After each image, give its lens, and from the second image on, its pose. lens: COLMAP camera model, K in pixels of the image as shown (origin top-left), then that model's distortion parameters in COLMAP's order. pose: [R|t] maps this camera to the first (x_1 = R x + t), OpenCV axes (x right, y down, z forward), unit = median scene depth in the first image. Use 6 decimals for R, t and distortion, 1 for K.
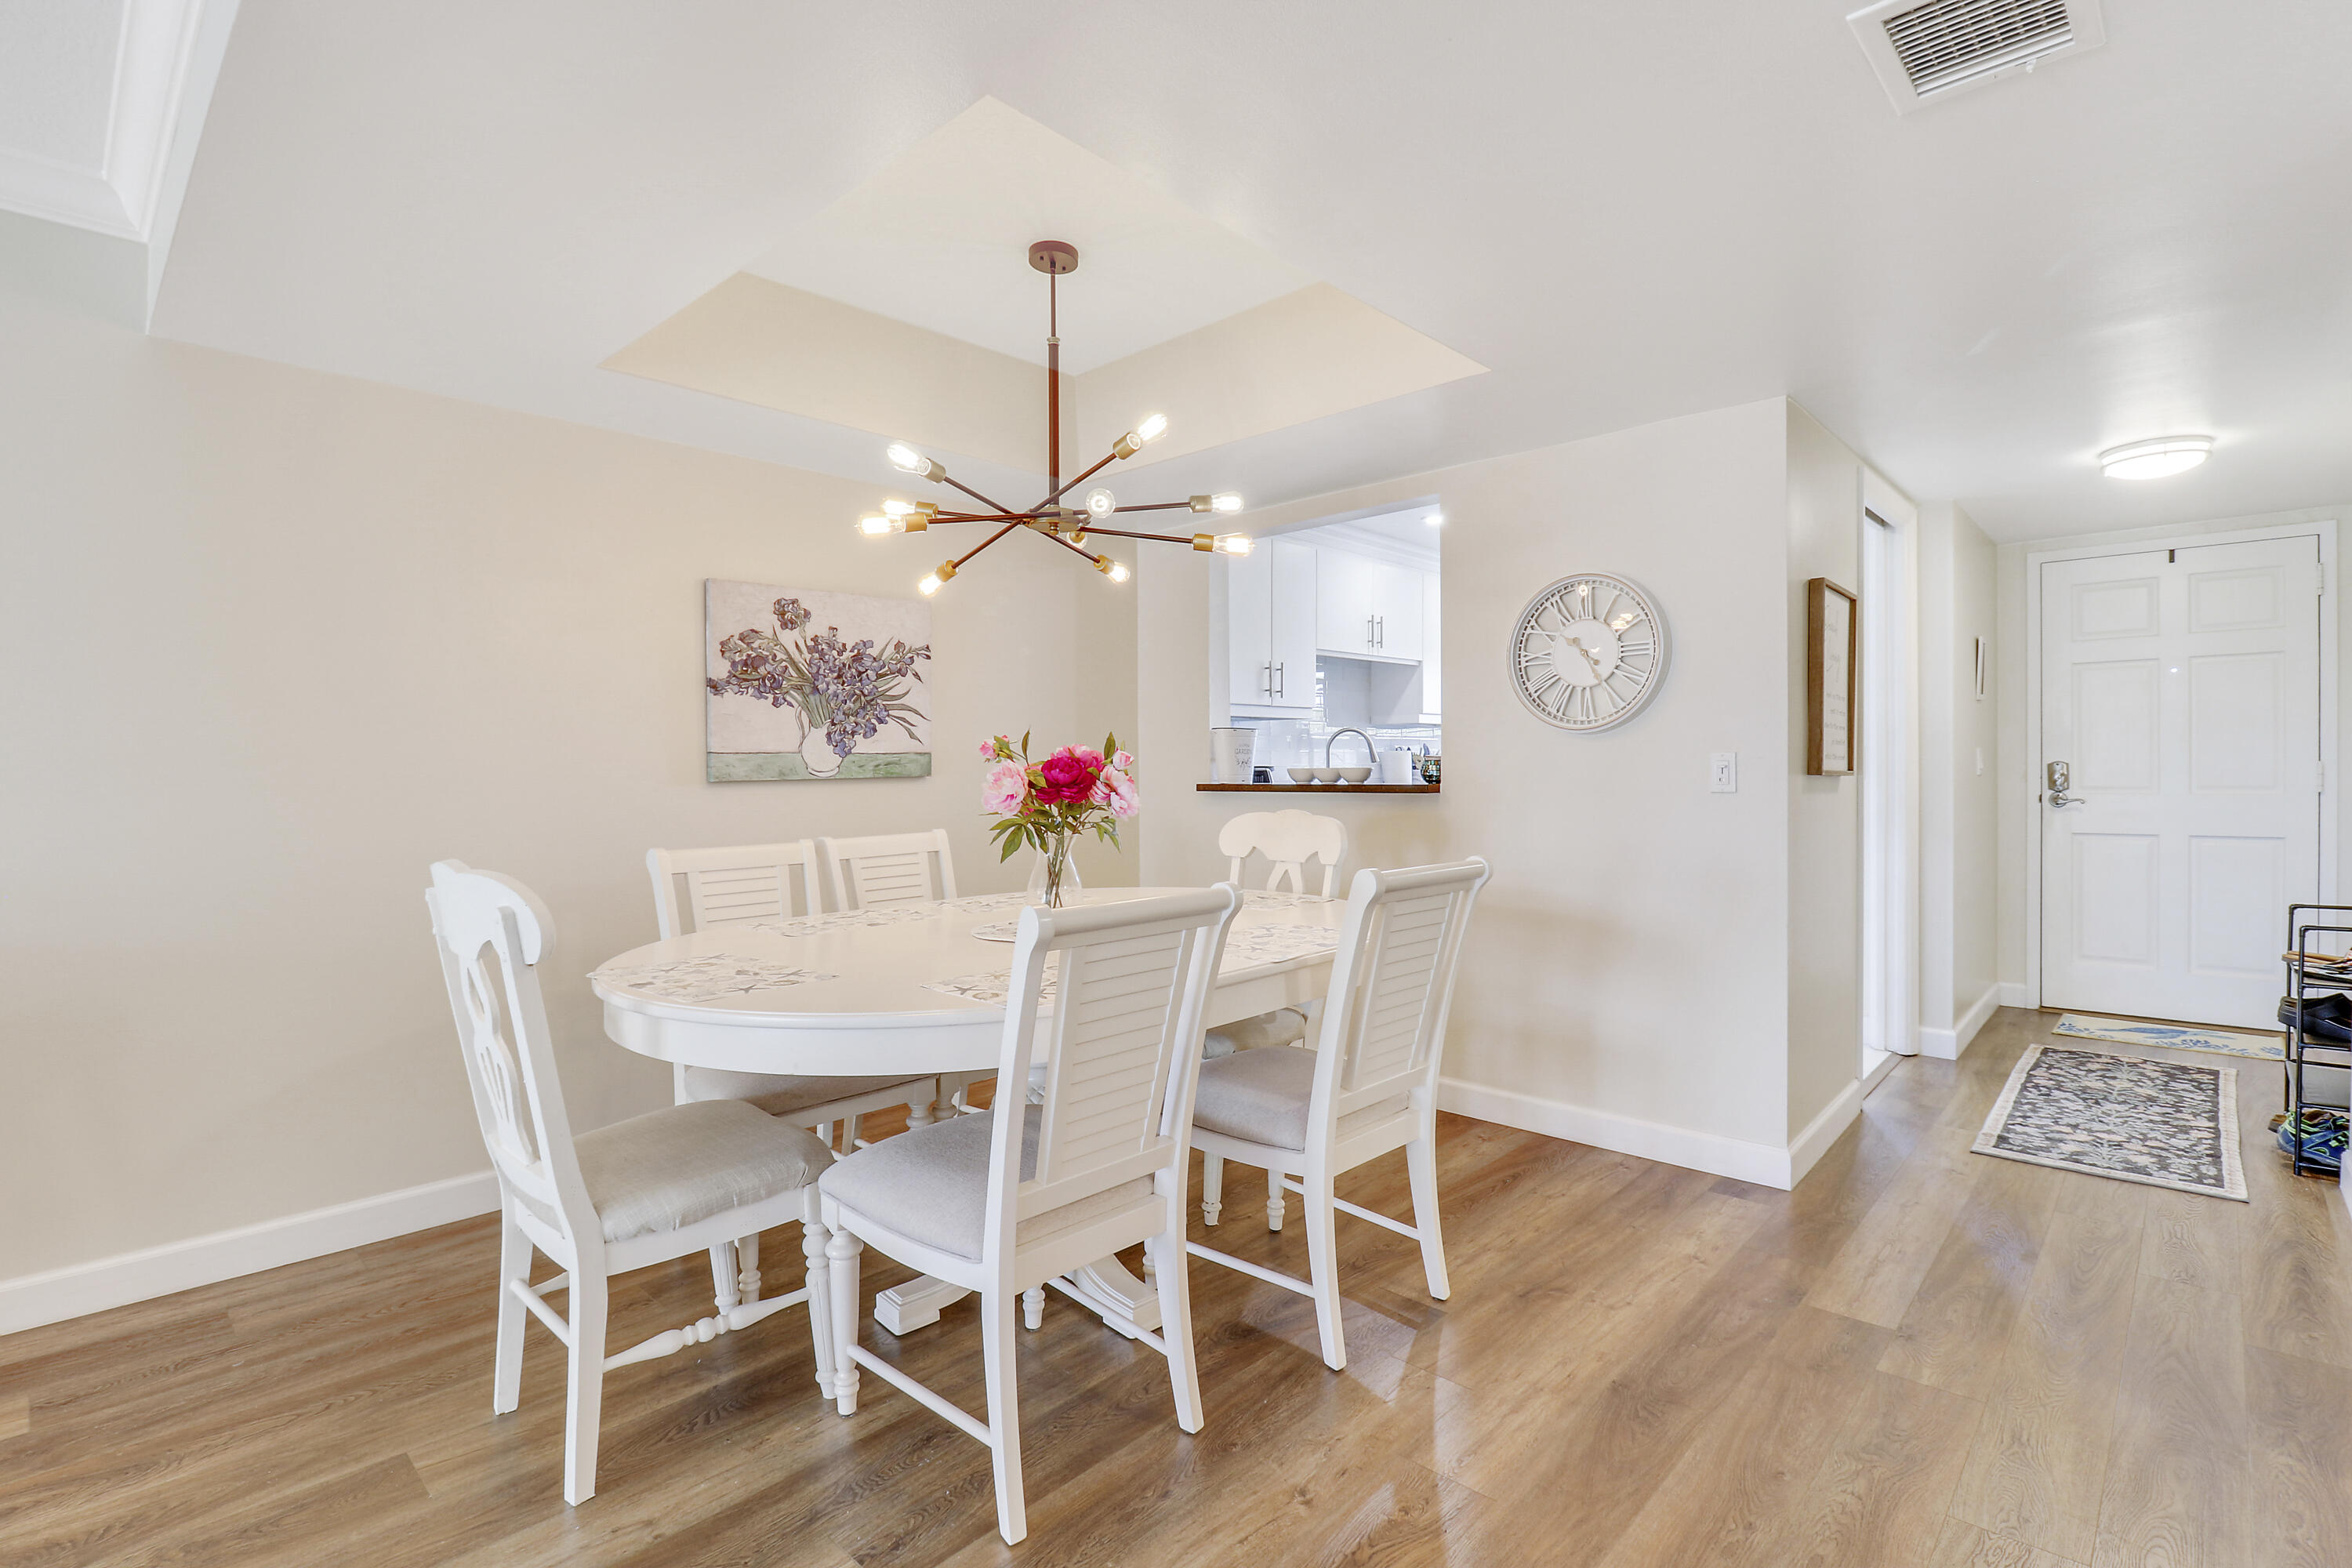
lens RADIAL K [[1098.1, 0, 1185.8], [0, 1098.1, 785.6], [0, 0, 1]] dist [0.004026, -0.011745]
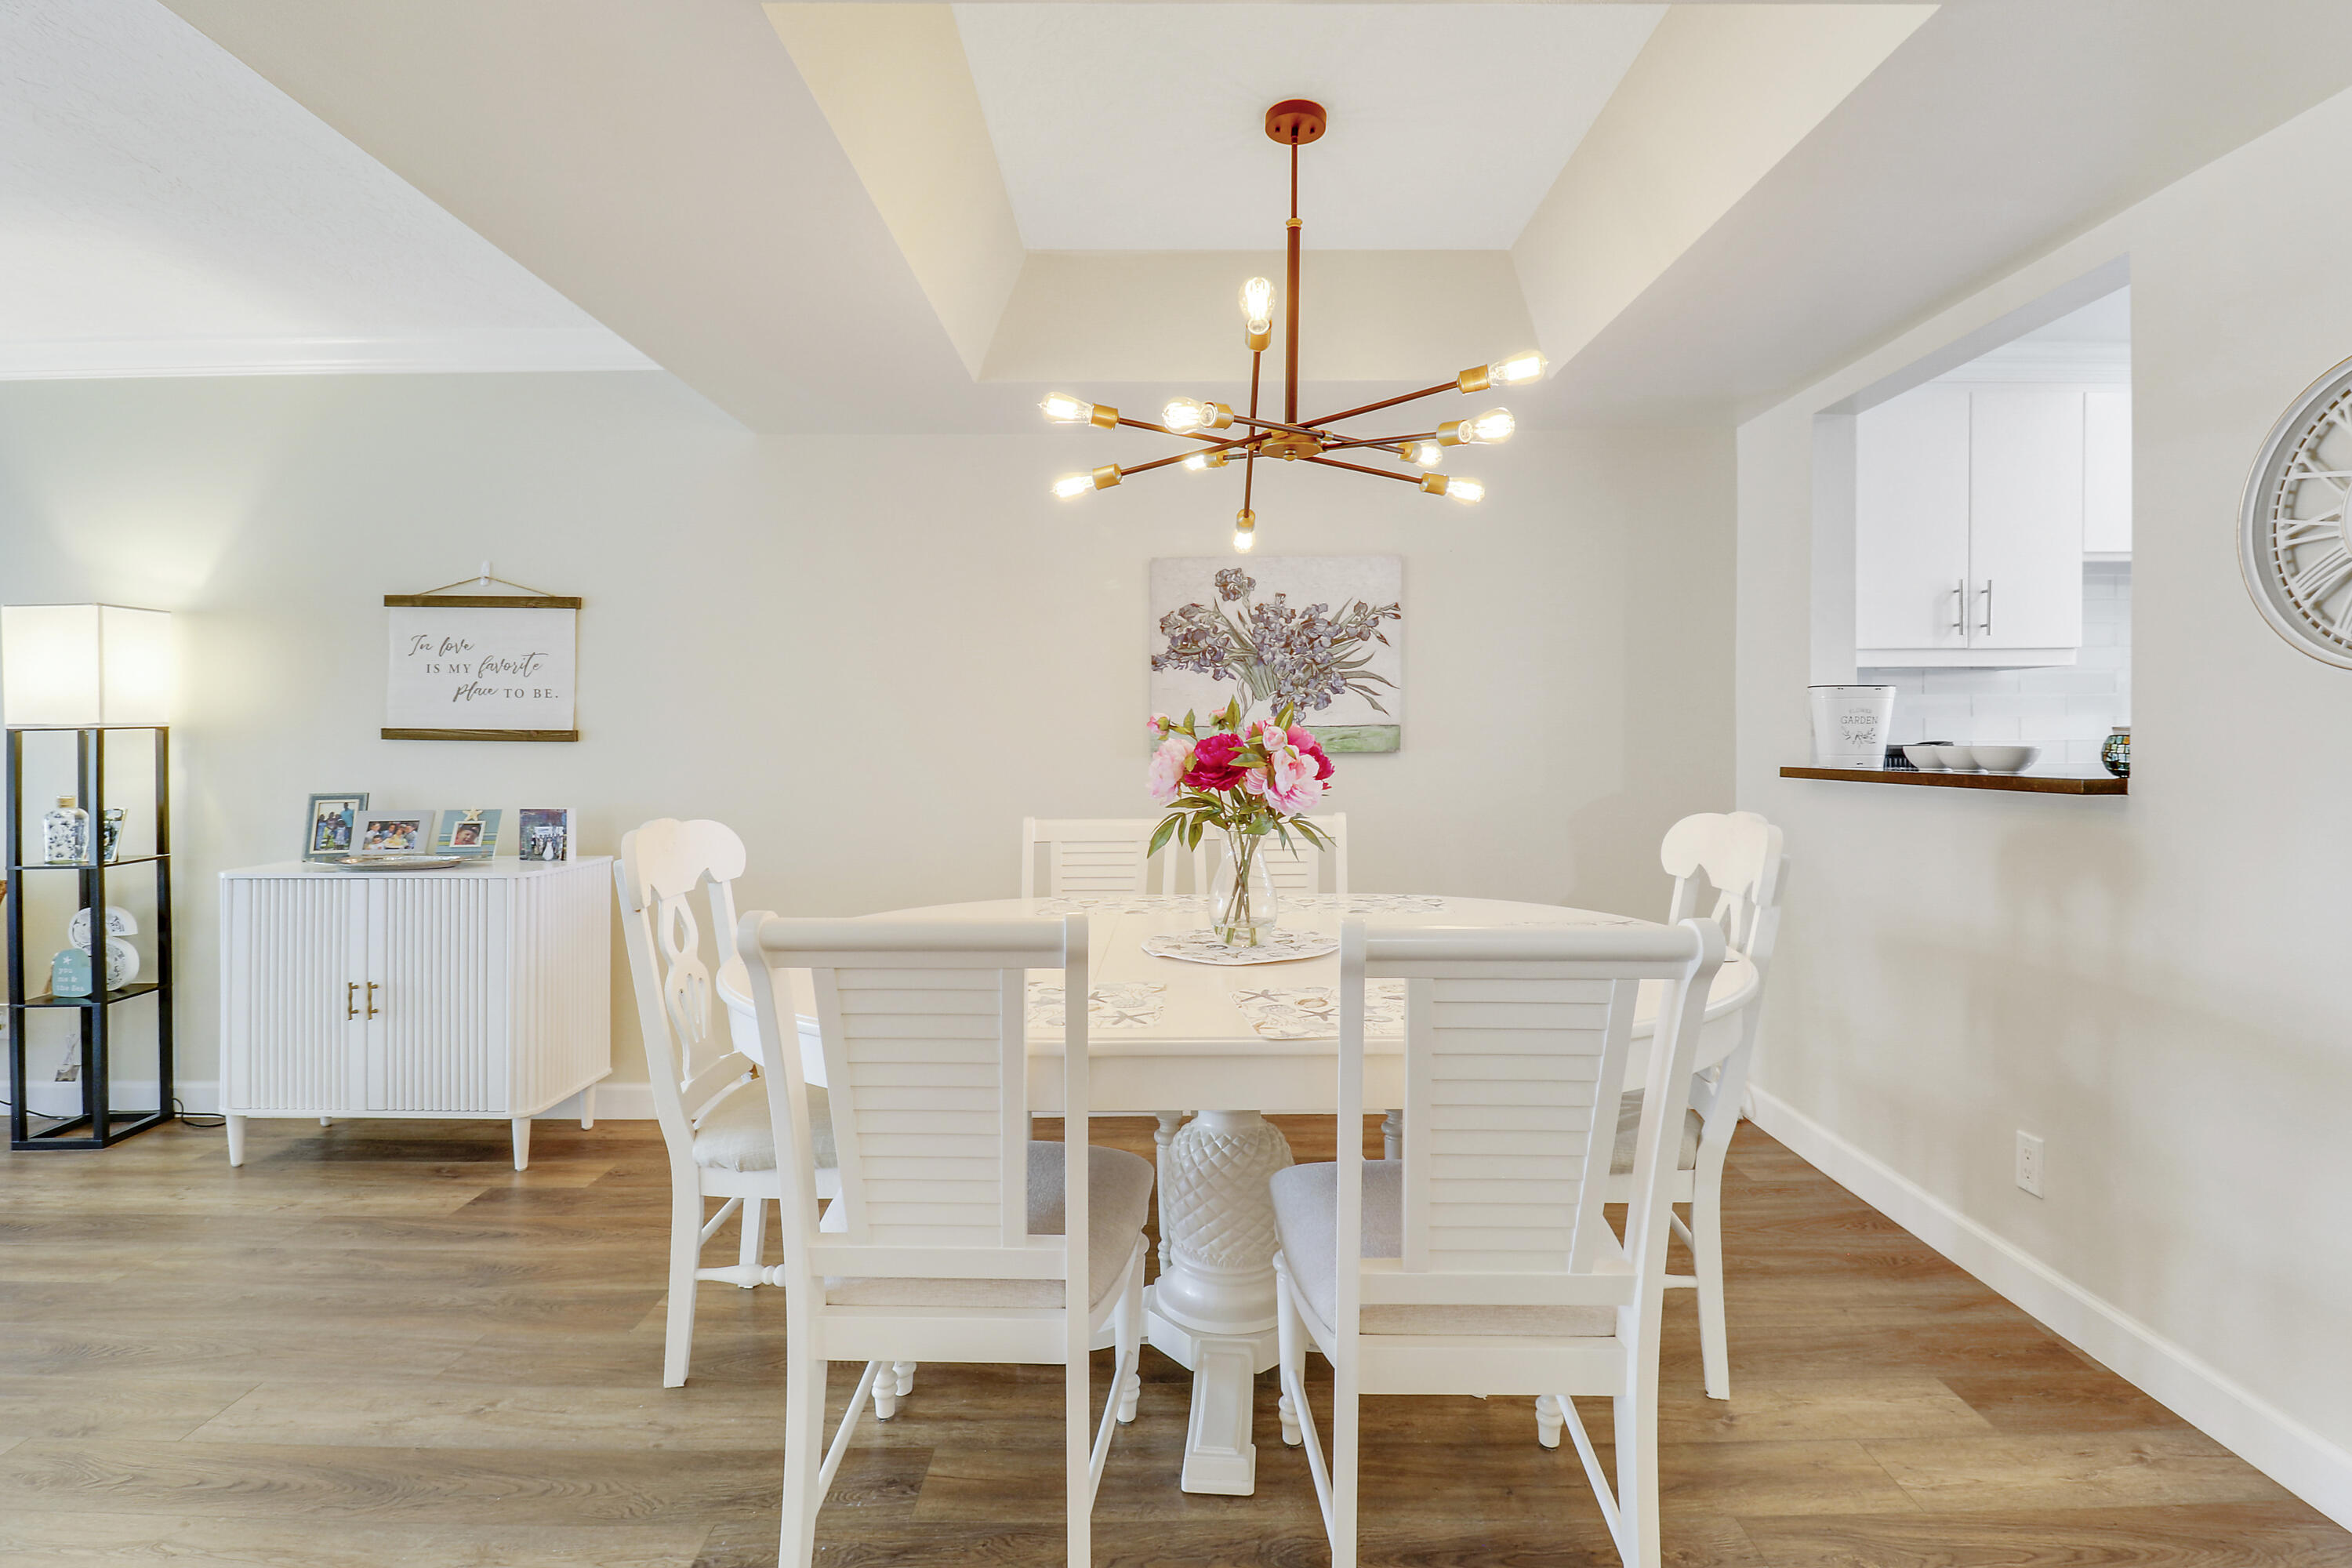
lens RADIAL K [[1108.5, 0, 1167.5], [0, 1108.5, 723.9], [0, 0, 1]] dist [0.000352, -0.010440]
pose [[0.679229, -0.005098, -0.733909, 0.316198], [-0.014876, 0.999675, -0.020711, -0.010507], [0.733776, 0.024985, 0.678932, 0.283767]]
